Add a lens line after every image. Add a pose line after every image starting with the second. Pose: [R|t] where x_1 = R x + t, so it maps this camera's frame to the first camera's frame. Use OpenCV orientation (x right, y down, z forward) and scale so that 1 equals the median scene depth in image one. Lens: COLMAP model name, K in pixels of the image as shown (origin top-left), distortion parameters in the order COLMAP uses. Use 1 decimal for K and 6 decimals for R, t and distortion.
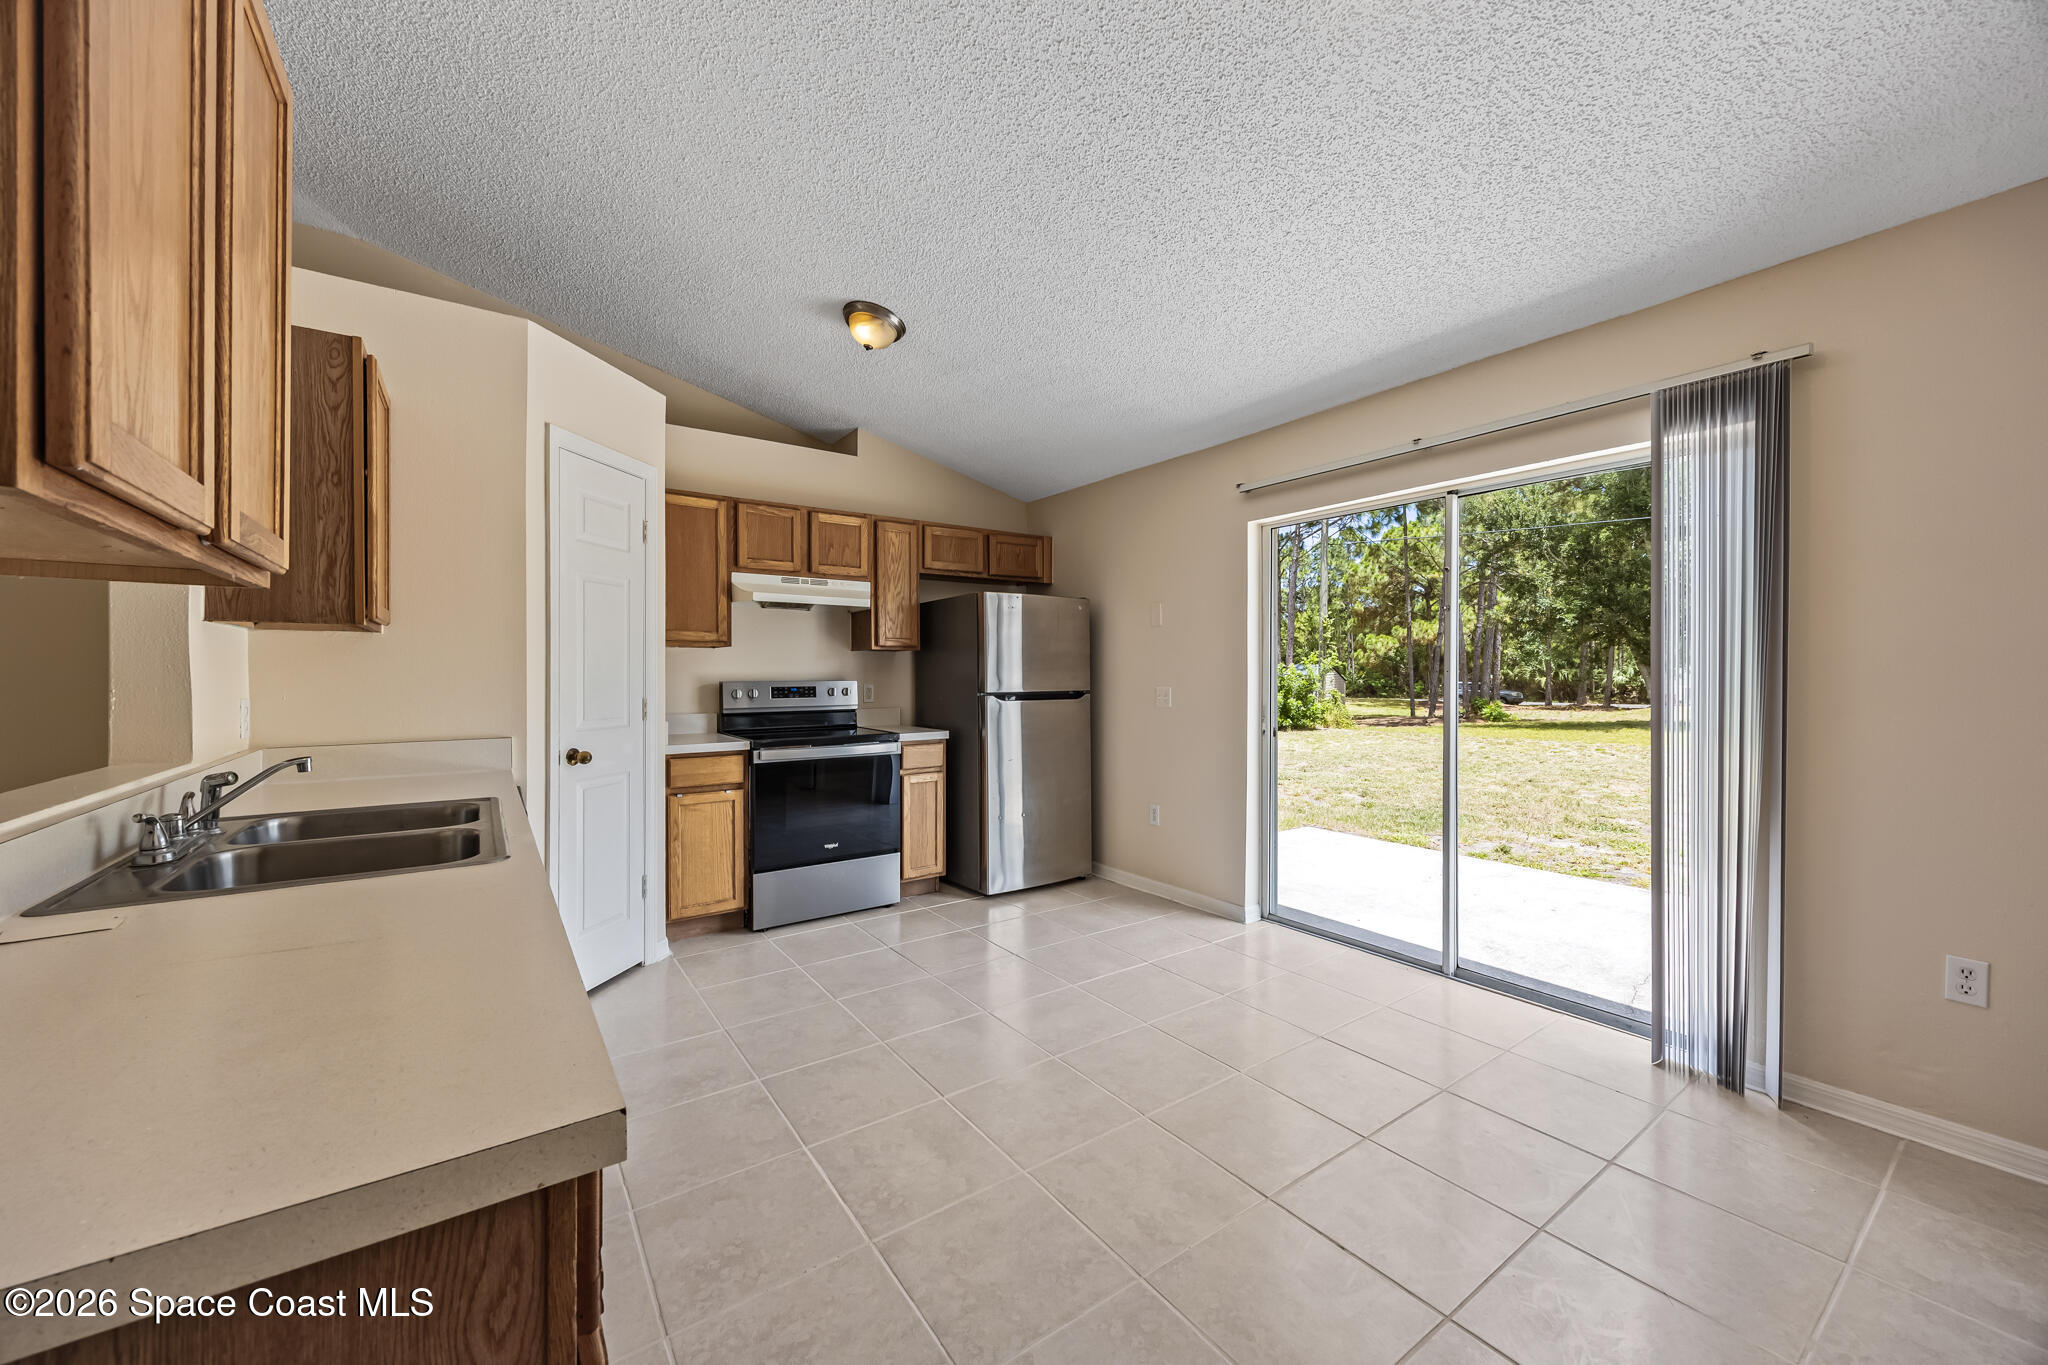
lens RADIAL K [[769.4, 0, 1020.6], [0, 769.4, 675.5], [0, 0, 1]] dist [0.002603, 0.000248]
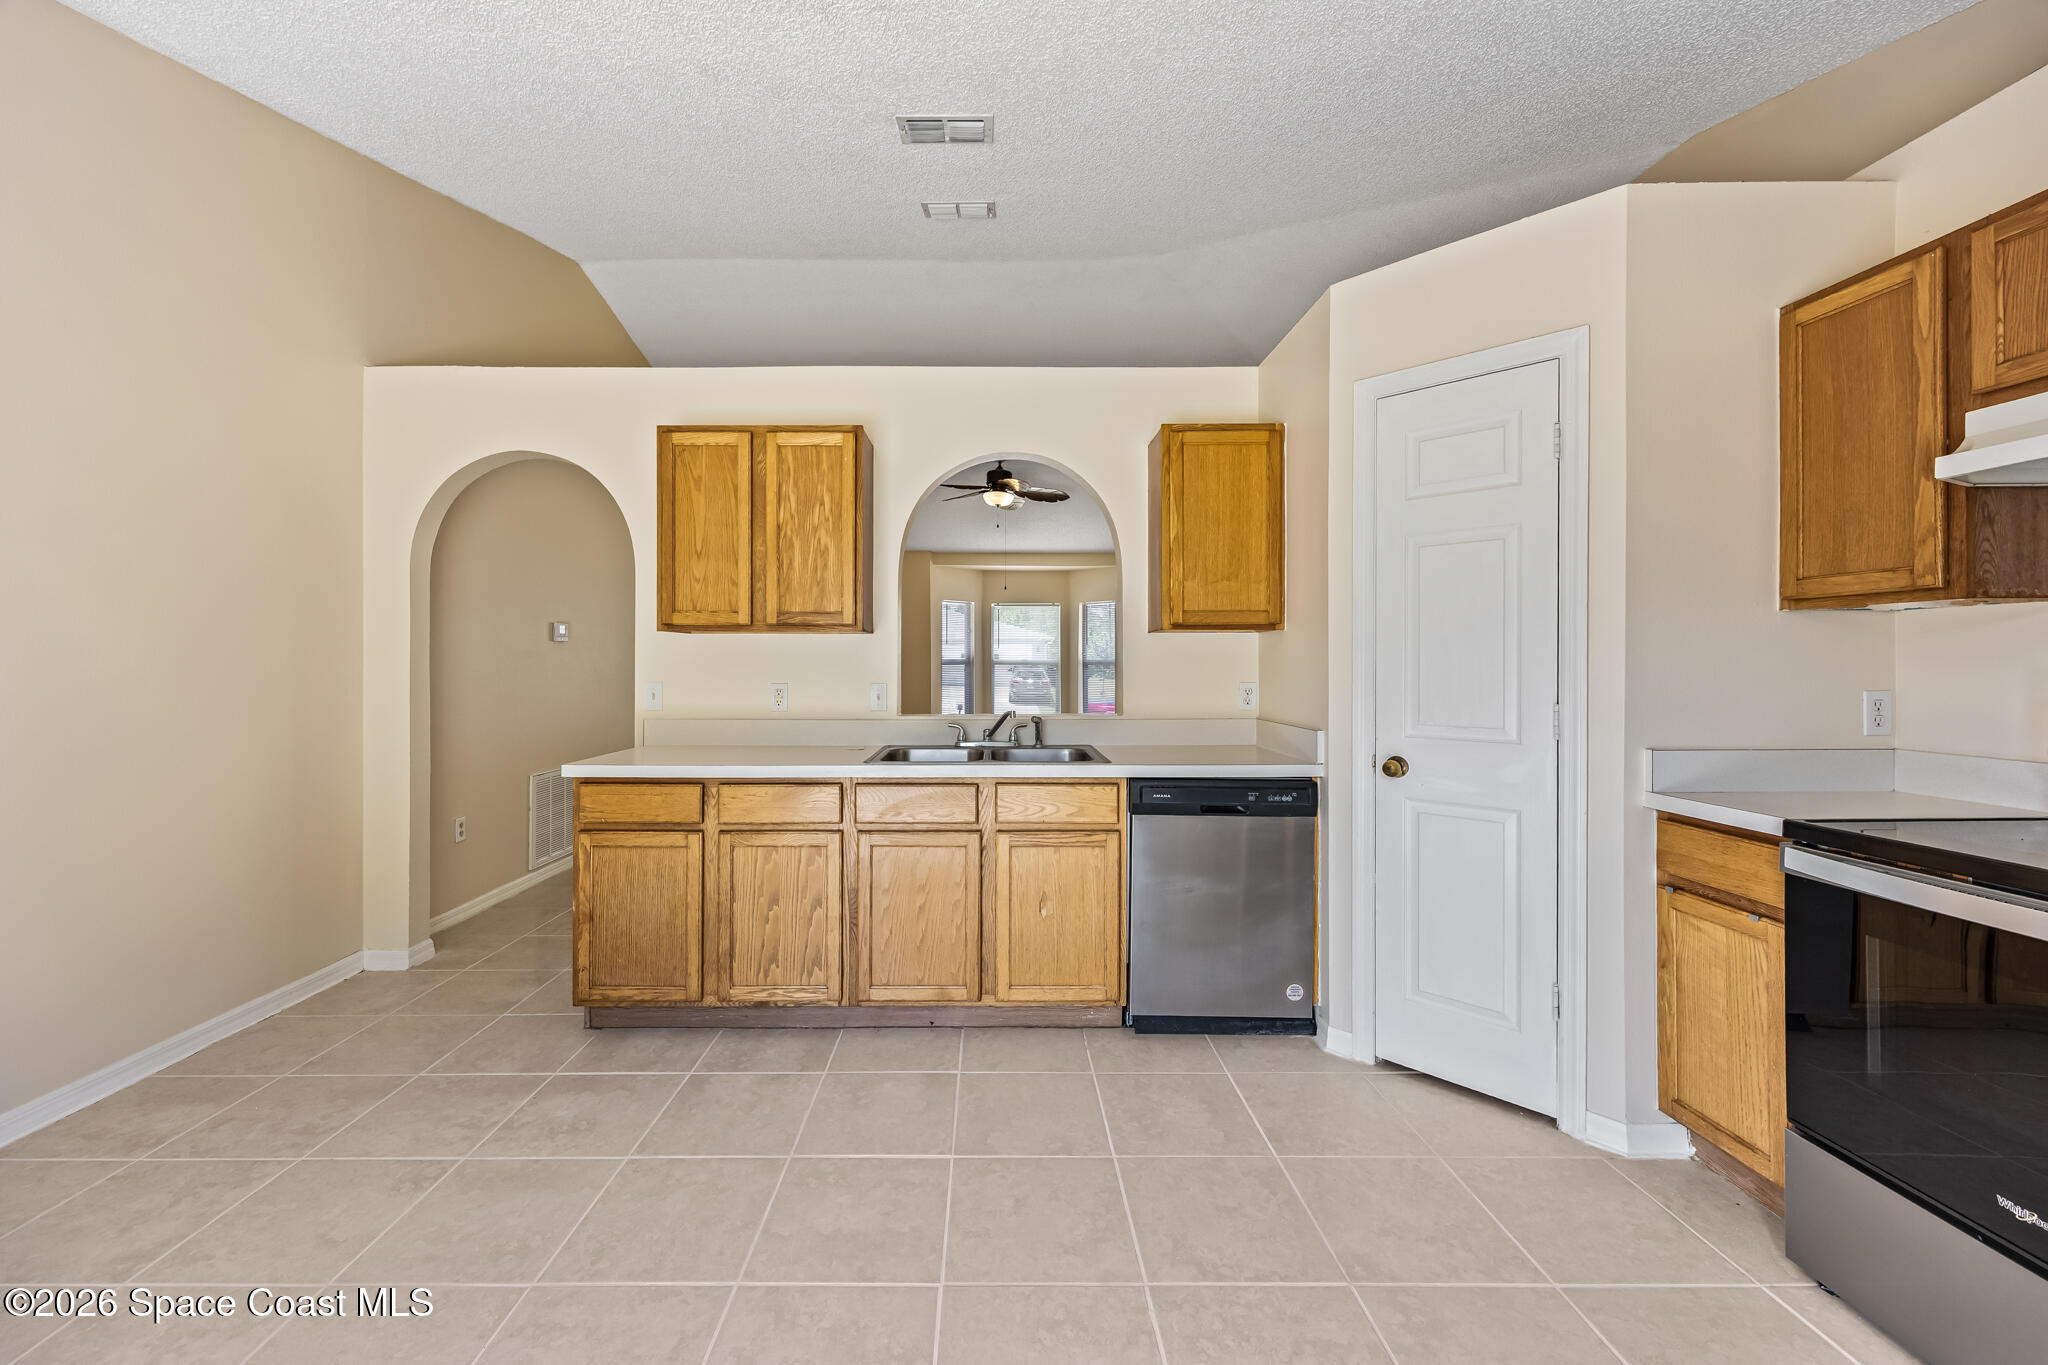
lens RADIAL K [[793.5, 0, 993.2], [0, 793.5, 663.6], [0, 0, 1]] dist [0.002248, 0.000149]
pose [[-0.575407, 0.002888, -0.817862, 0.310144], [-0.001149, 0.999990, 0.004339, -0.006039], [0.817866, 0.003436, -0.575398, 0.993905]]
